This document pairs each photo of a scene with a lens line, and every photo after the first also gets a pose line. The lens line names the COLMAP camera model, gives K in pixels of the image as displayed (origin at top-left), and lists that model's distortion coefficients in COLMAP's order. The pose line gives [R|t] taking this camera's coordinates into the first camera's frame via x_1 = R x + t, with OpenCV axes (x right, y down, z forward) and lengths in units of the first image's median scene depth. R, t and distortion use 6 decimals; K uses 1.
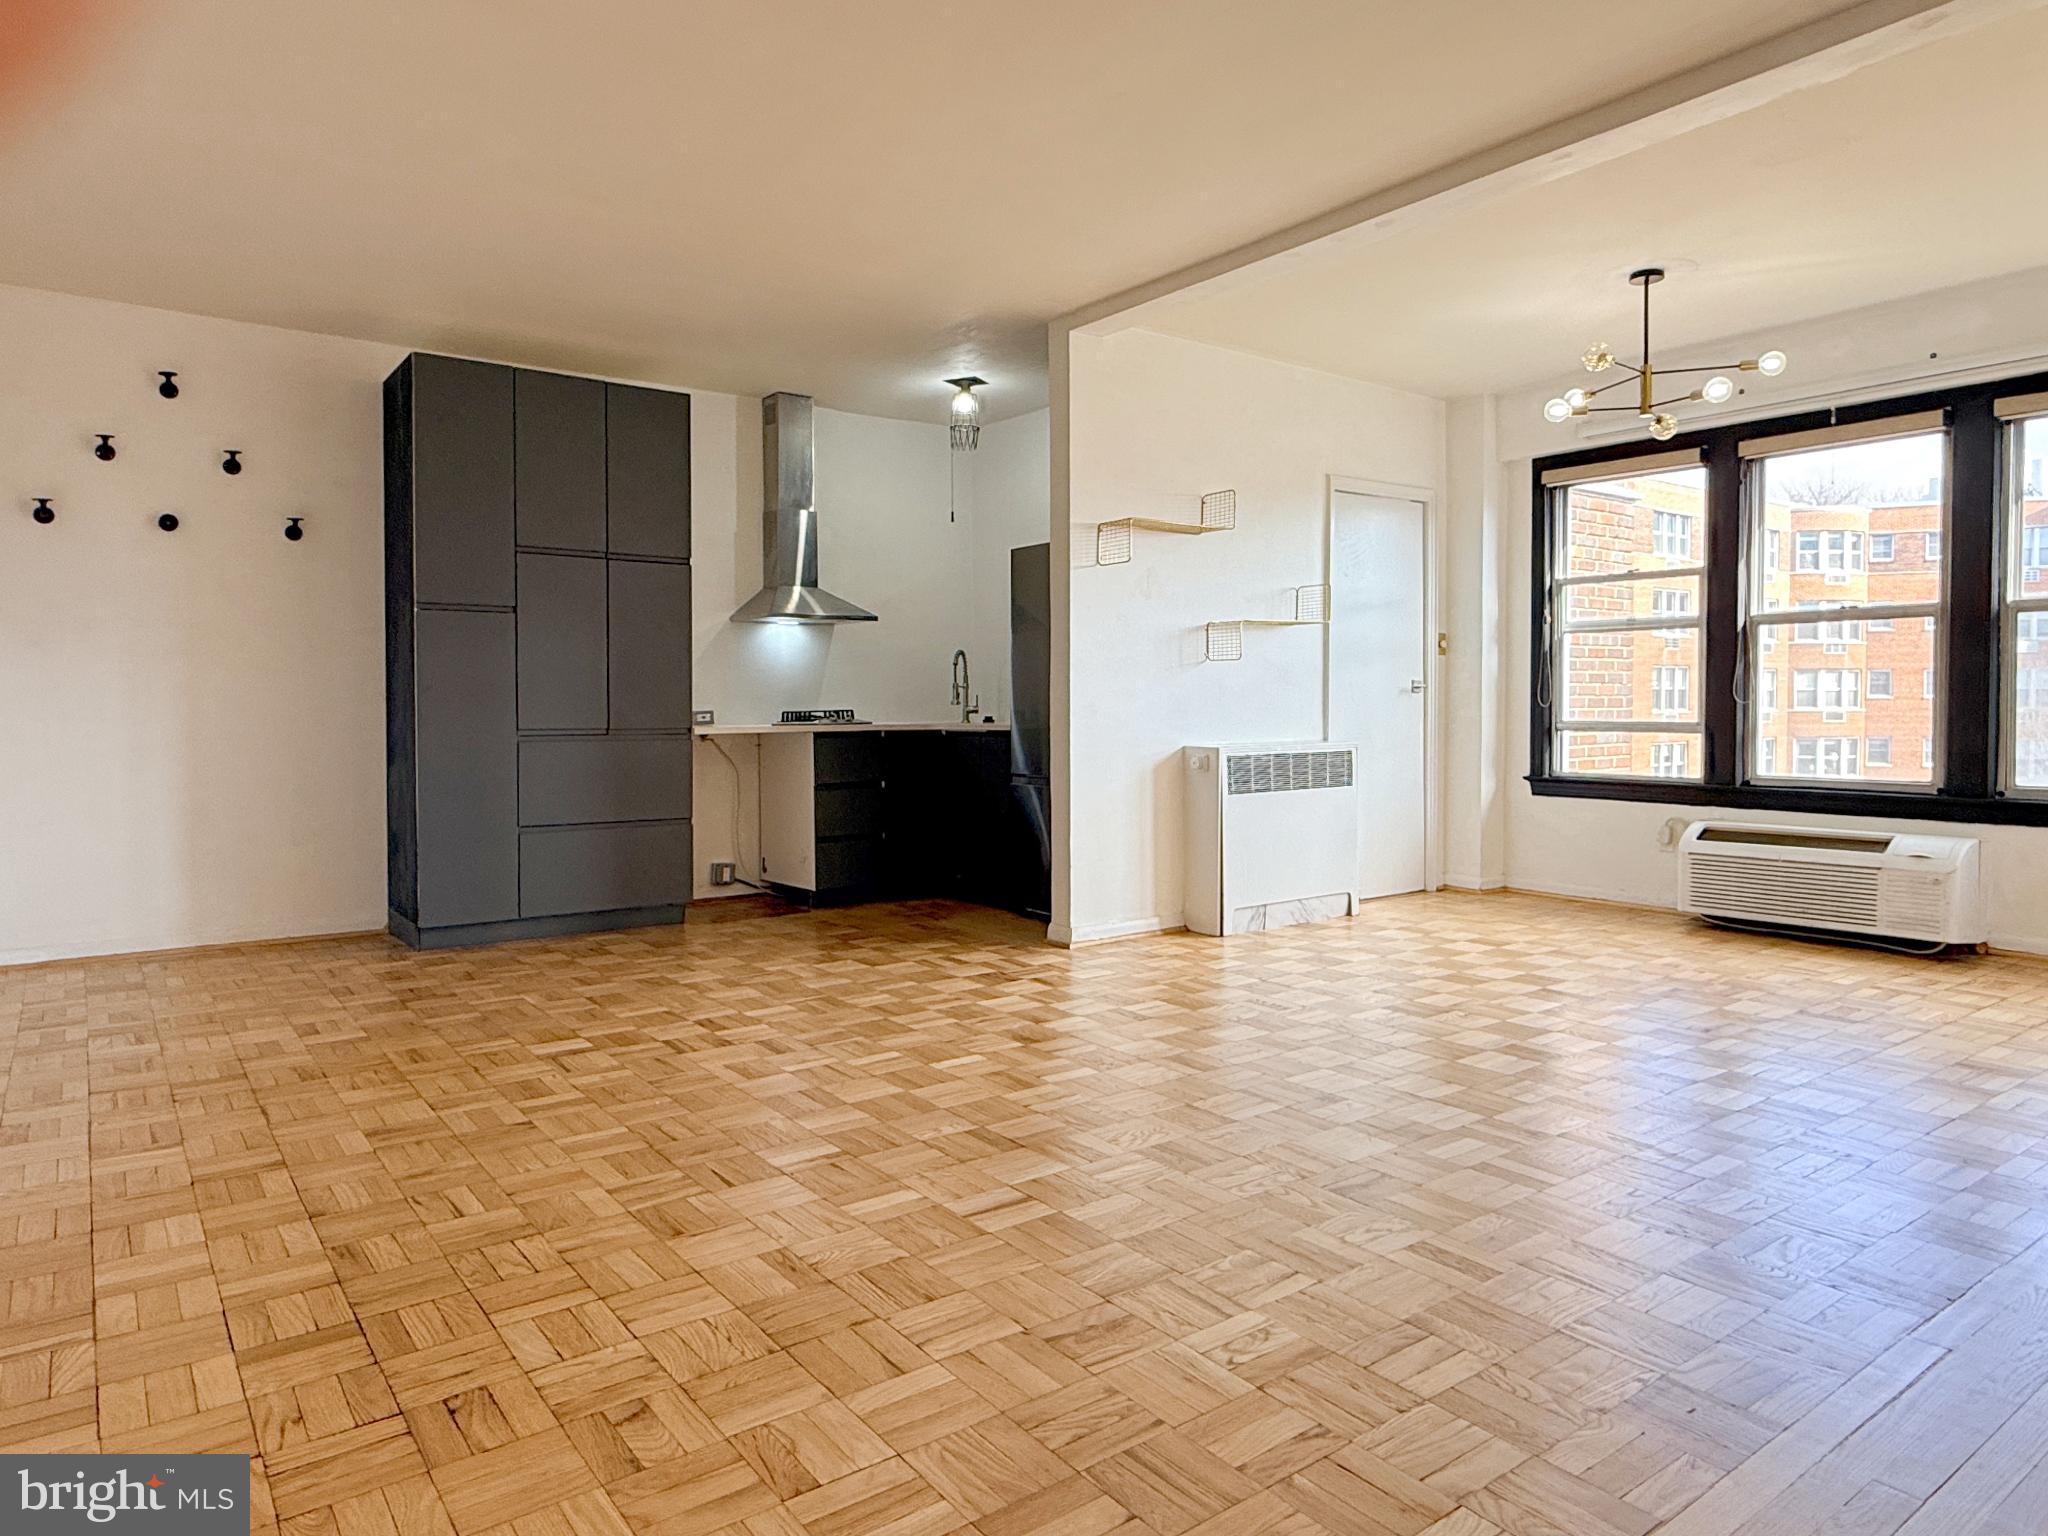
lens RADIAL K [[1293.9, 0, 1024.0], [0, 1293.9, 768.0], [0, 0, 1]] dist [-0.001016, 0.000692]
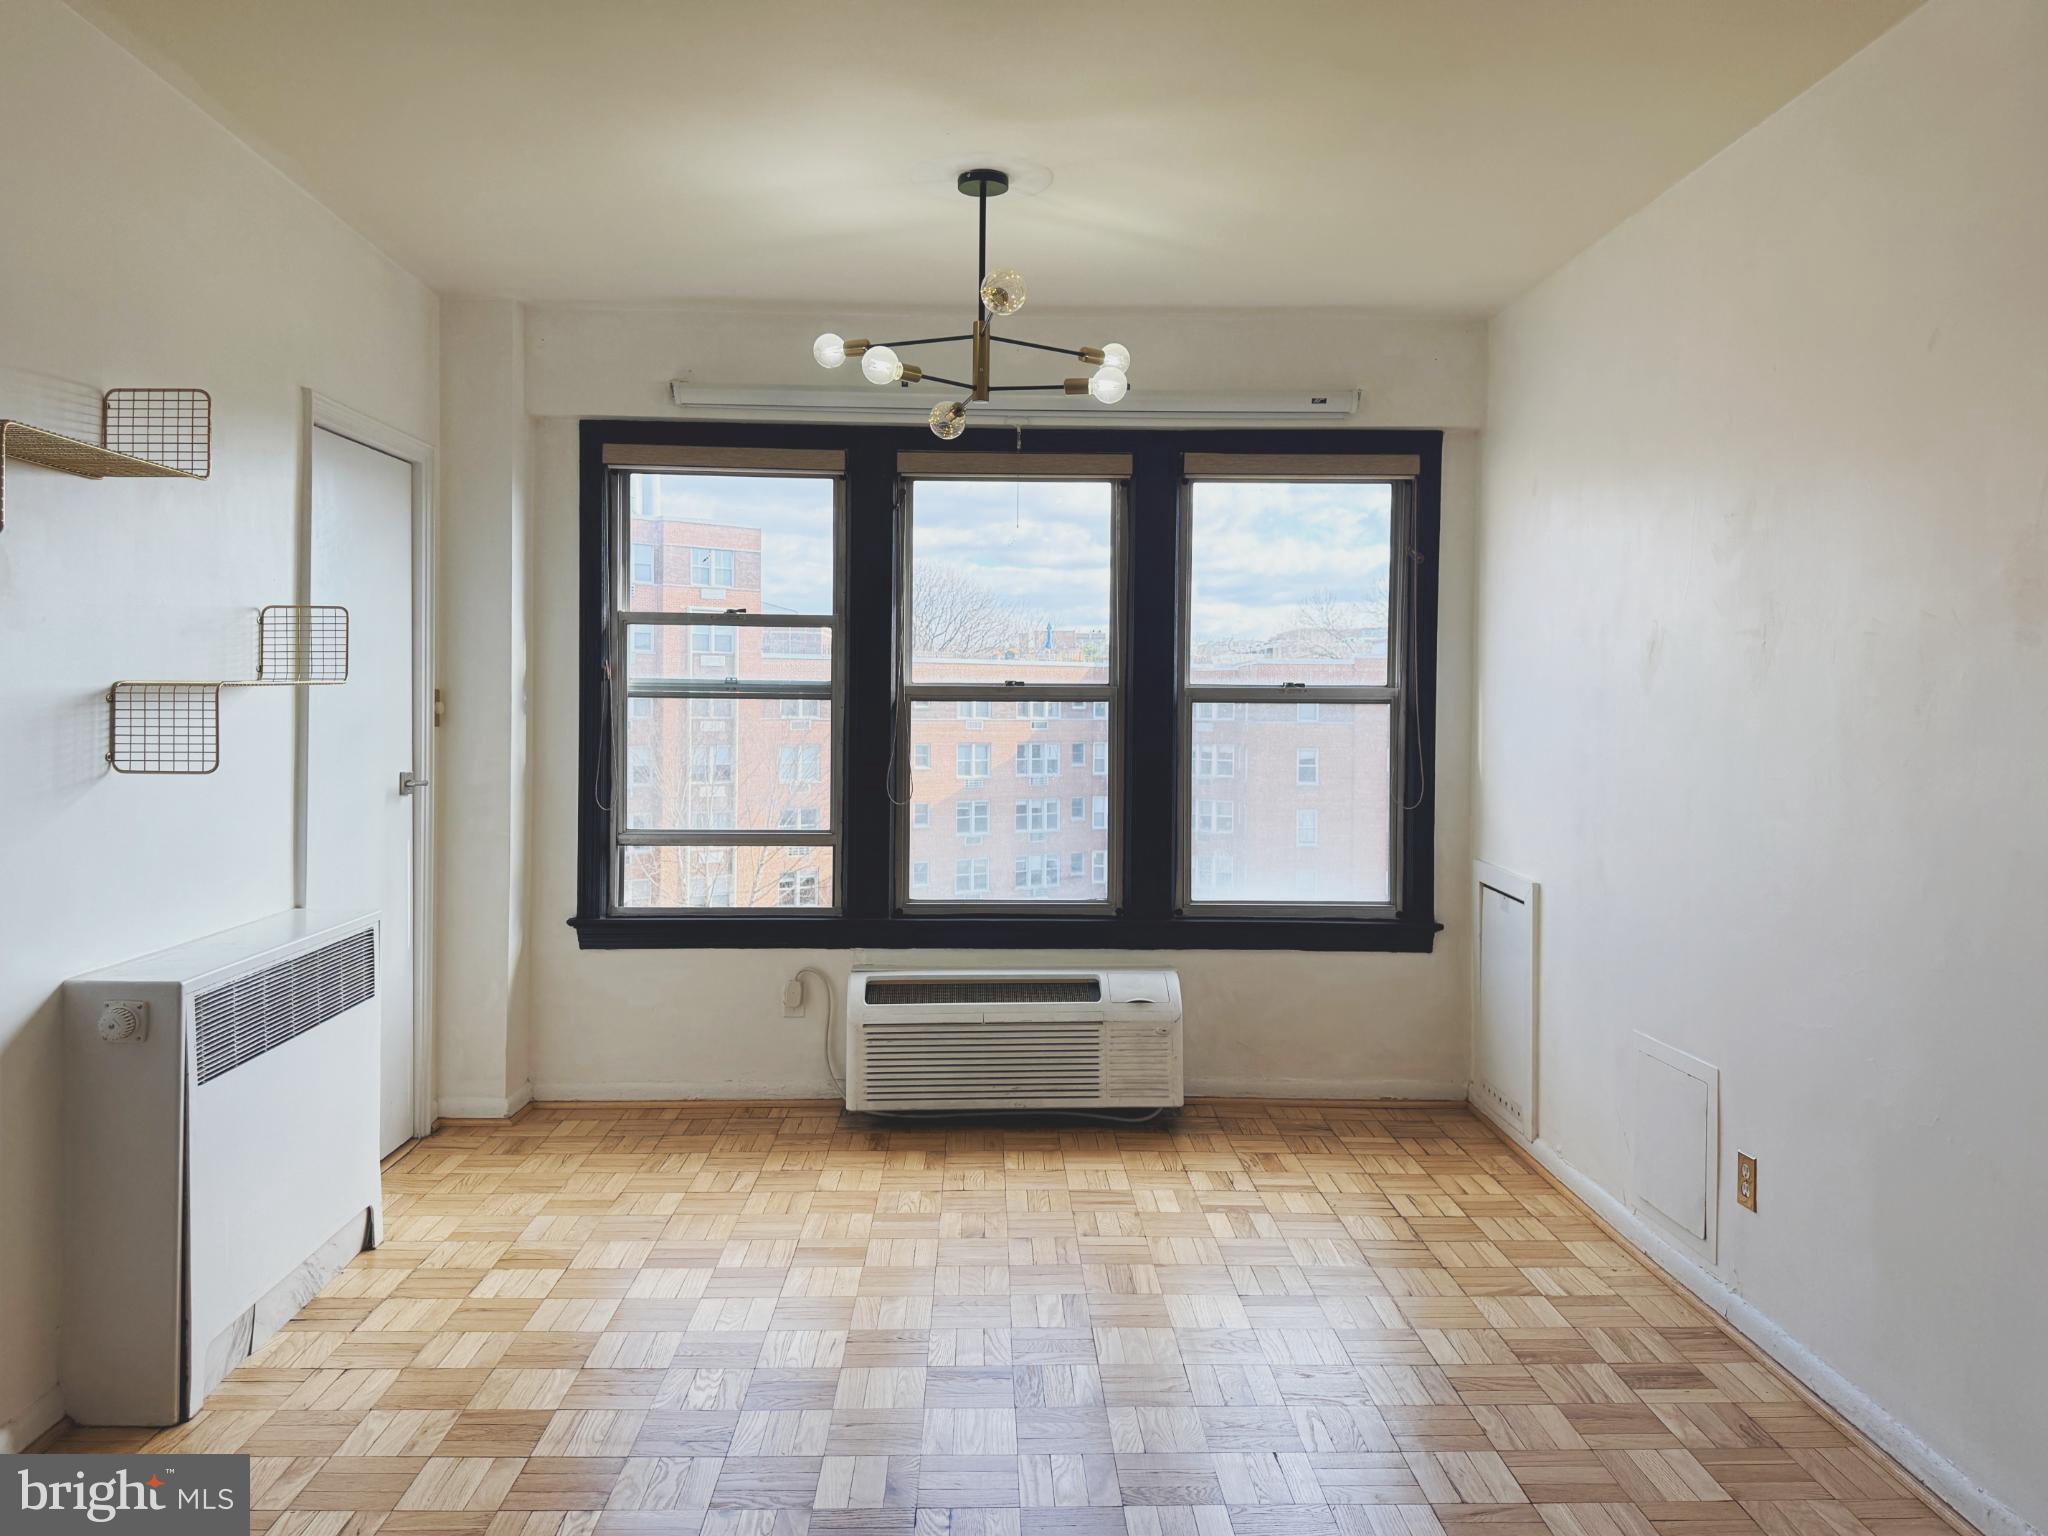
lens RADIAL K [[1469.1, 0, 1023.4], [0, 1469.1, 726.7], [0, 0, 1]] dist [0.075645, -0.110251]
pose [[0.572651, -0.004771, 0.819786, -0.084418], [0.031044, 0.999392, -0.015869, -0.075607], [-0.819211, 0.034537, 0.572451, 0.440101]]
